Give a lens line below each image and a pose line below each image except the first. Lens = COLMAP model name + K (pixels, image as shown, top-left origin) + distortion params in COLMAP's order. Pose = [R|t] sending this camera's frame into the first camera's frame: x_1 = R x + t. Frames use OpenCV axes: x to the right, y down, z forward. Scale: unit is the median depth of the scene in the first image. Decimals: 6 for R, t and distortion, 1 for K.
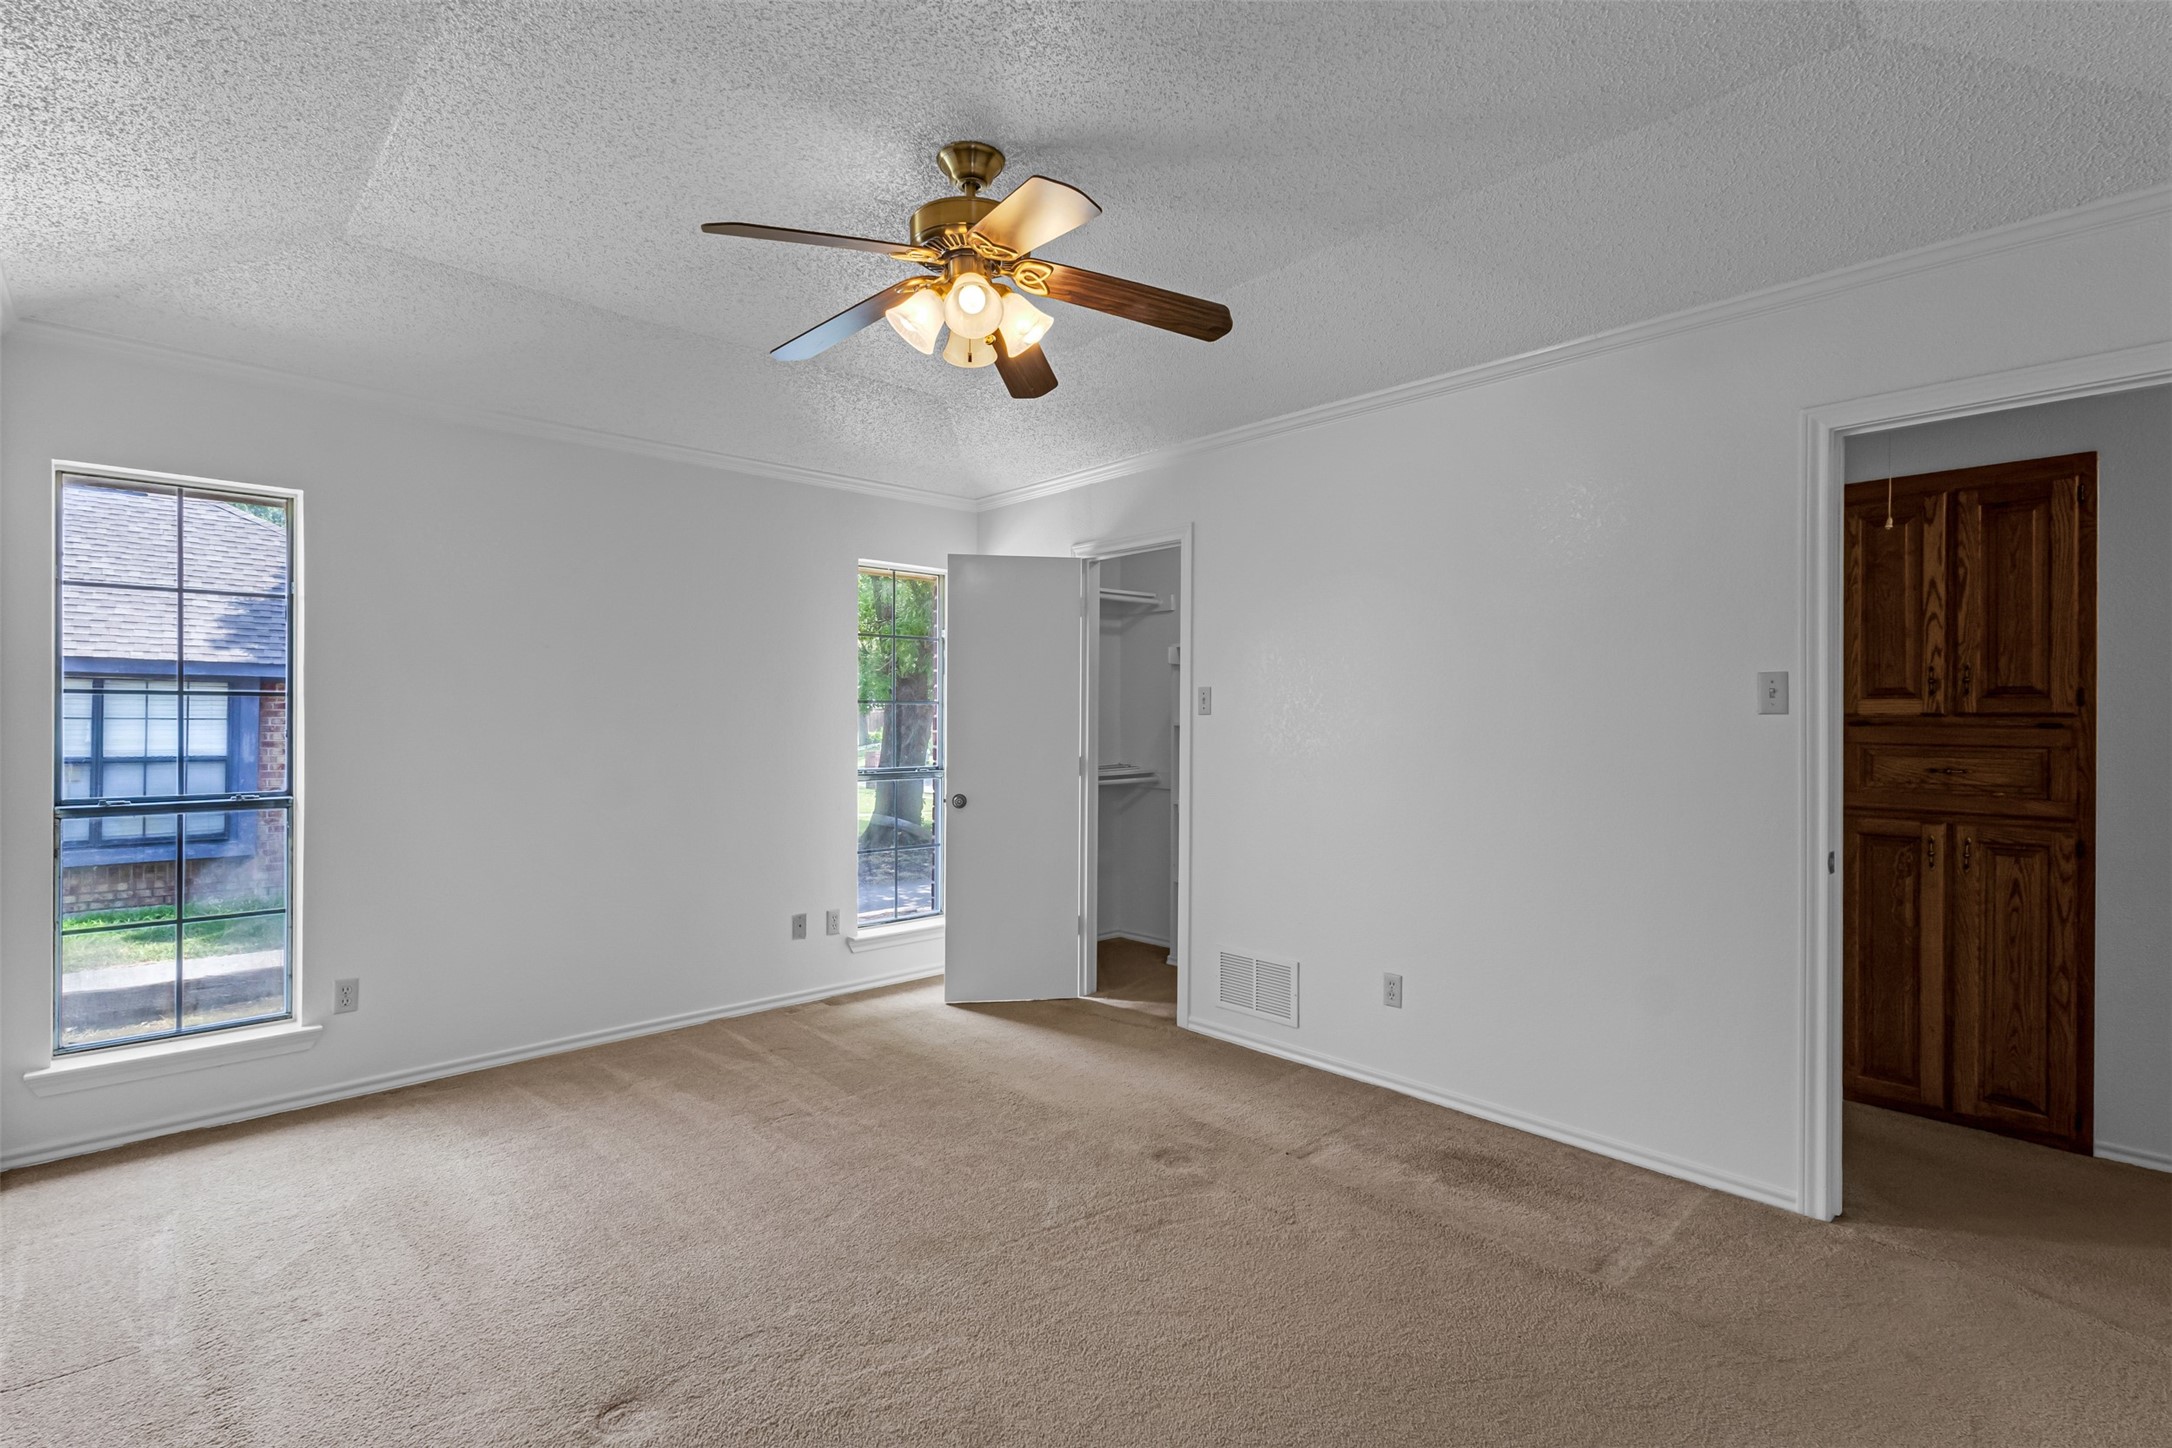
lens RADIAL K [[1023.4, 0, 1086.1], [0, 1023.4, 711.4], [0, 0, 1]] dist [-0.021965, 0.006273]
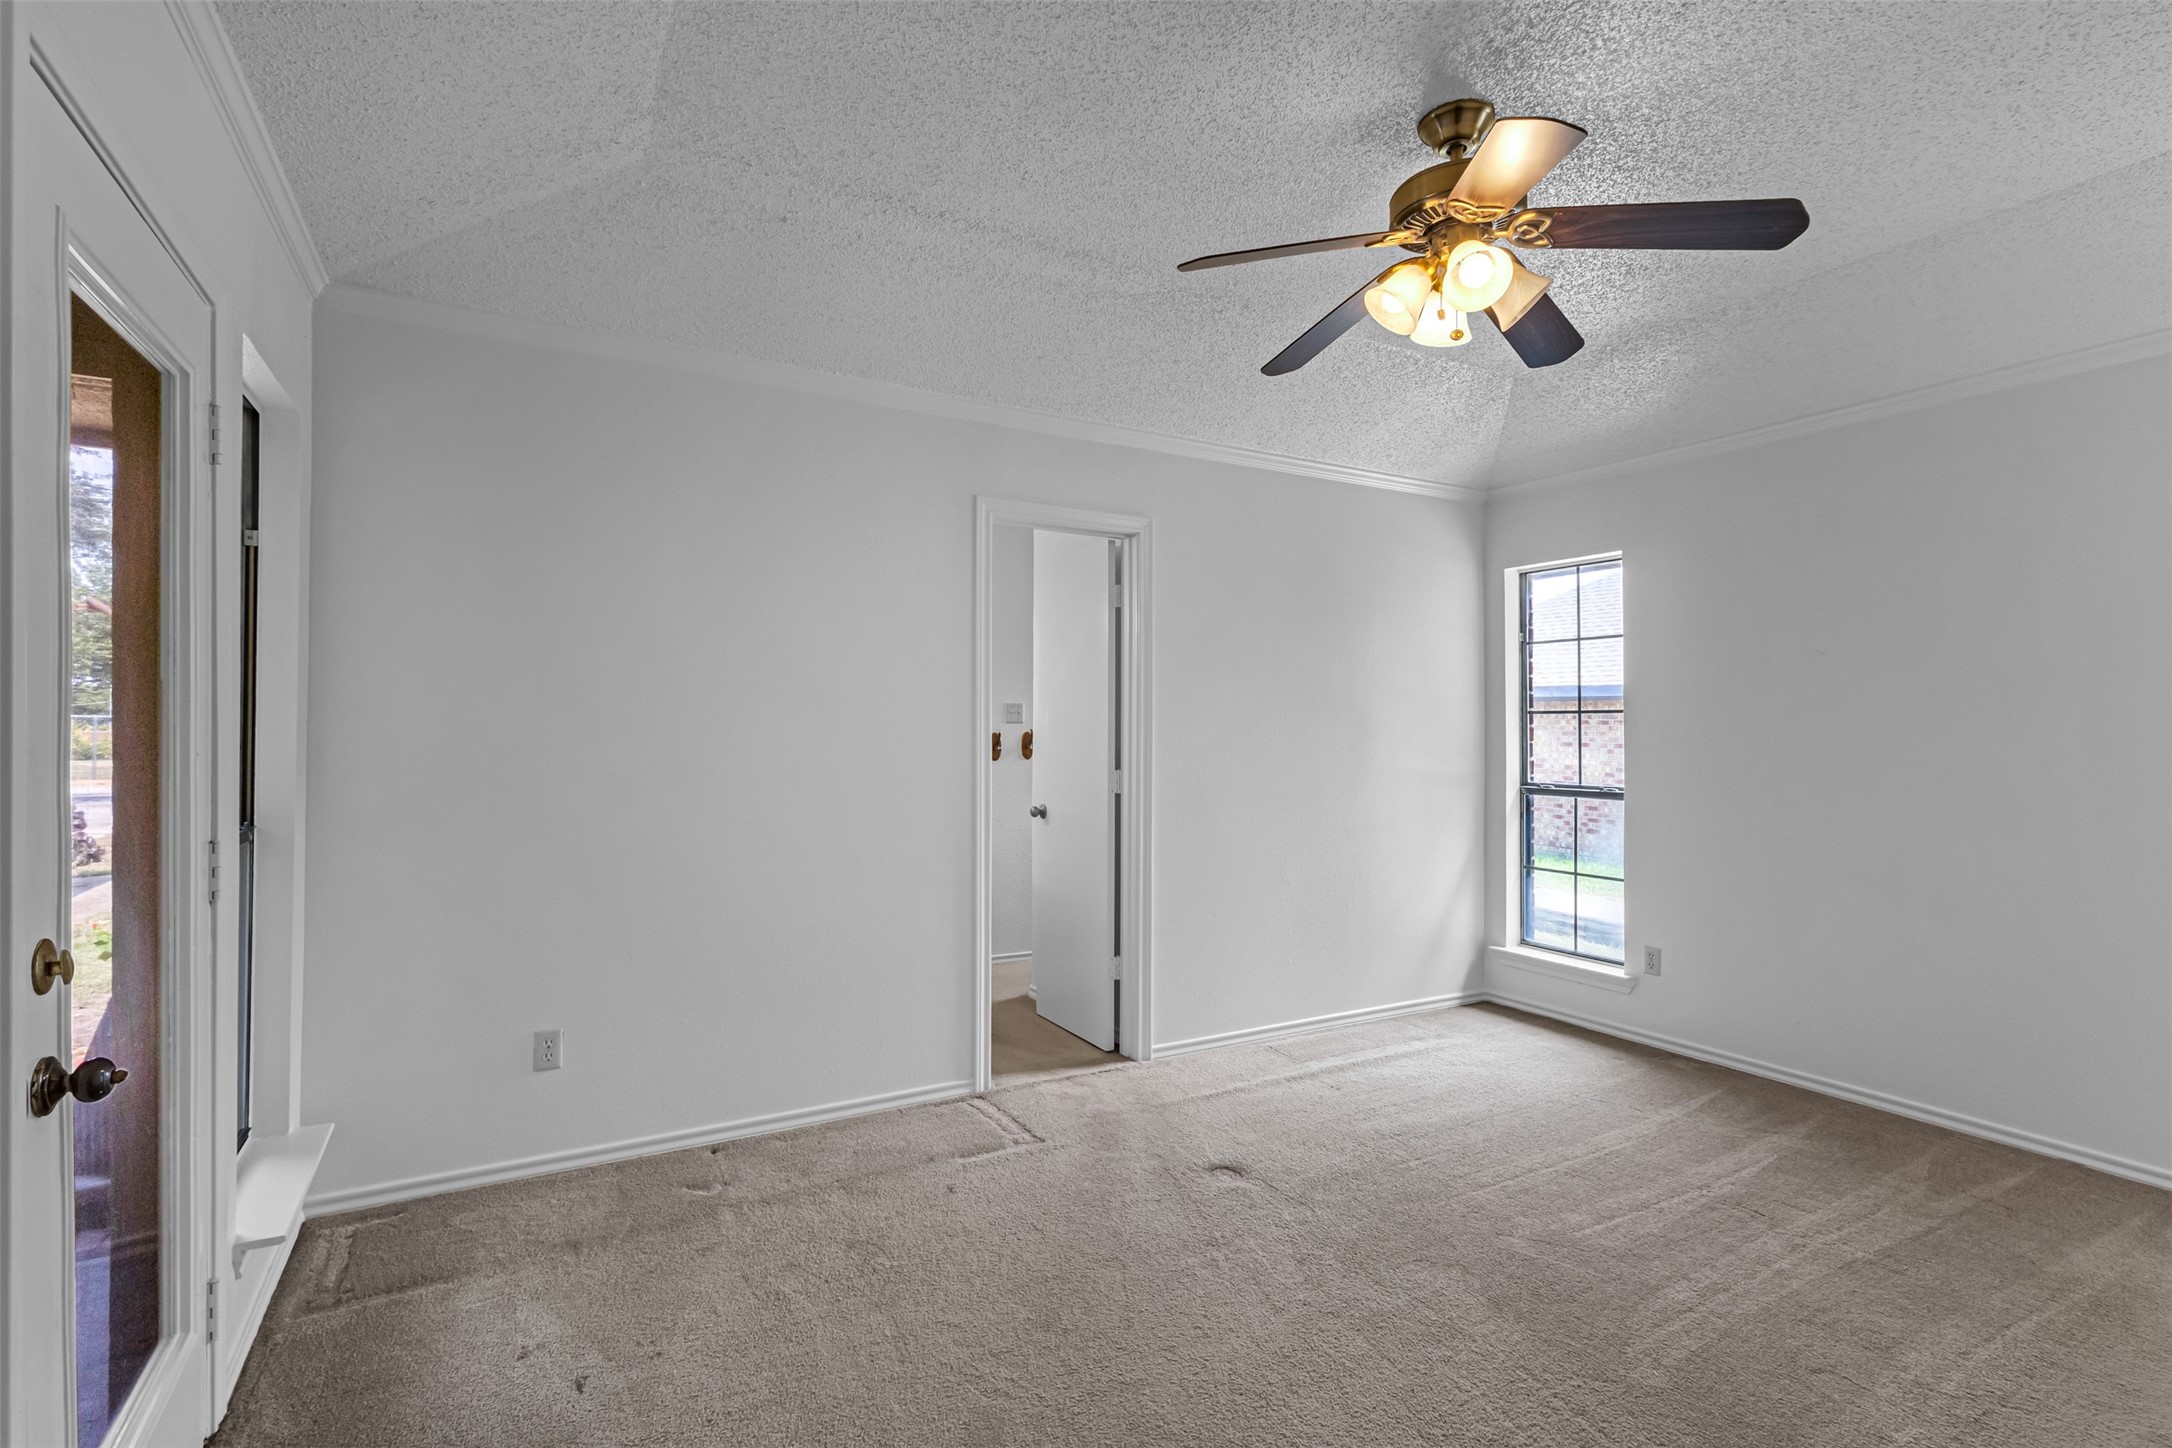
lens RADIAL K [[1023.4, 0, 1086.1], [0, 1023.4, 711.4], [0, 0, 1]] dist [-0.021965, 0.006273]
pose [[-0.248587, -0.017072, -0.968459, 0.637605], [-0.006004, 0.999853, -0.016085, 0.009242], [0.968591, 0.001816, -0.248653, 0.677743]]
